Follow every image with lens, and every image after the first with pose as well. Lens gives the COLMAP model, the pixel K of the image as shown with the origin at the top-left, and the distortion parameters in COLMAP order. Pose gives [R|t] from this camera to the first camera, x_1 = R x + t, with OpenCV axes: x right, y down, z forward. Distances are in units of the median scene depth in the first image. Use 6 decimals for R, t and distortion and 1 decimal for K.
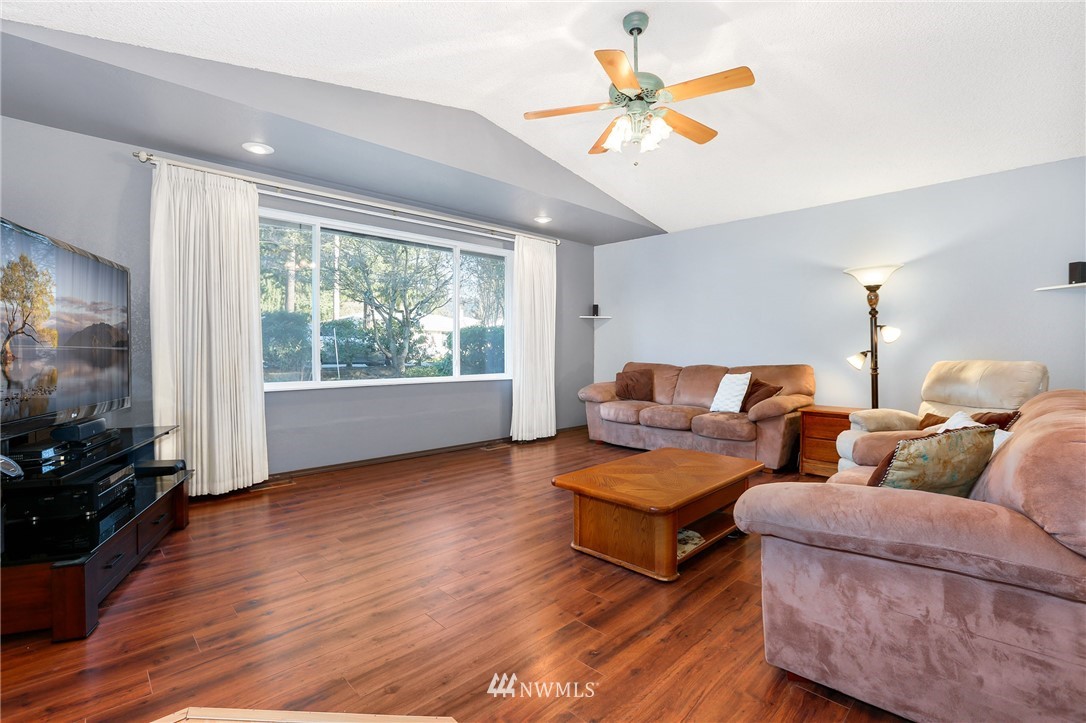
lens RADIAL K [[500.0, 0, 543.0], [0, 500.0, 361.5], [0, 0, 1]] dist [-0.053200, 0.000379]
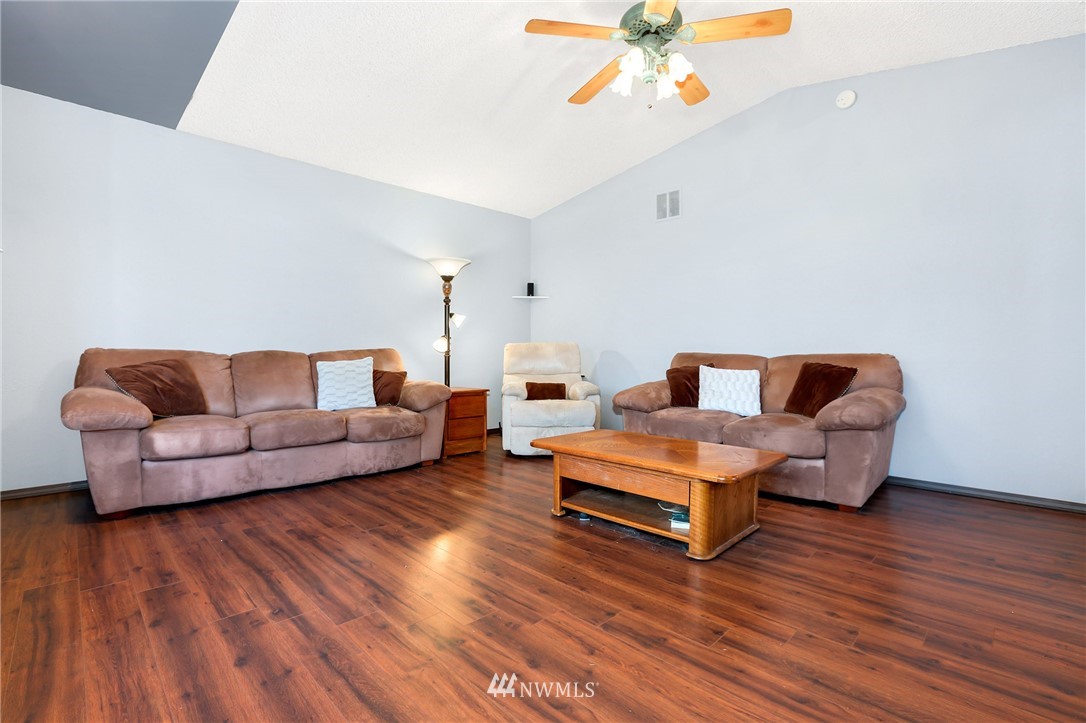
lens RADIAL K [[500.0, 0, 543.0], [0, 500.0, 361.5], [0, 0, 1]] dist [-0.053200, 0.000379]
pose [[-0.002193, -0.004455, 0.999988, -0.443452], [0.032833, 0.999451, 0.004524, 0.037919], [-0.999458, 0.032843, -0.002046, 0.791450]]
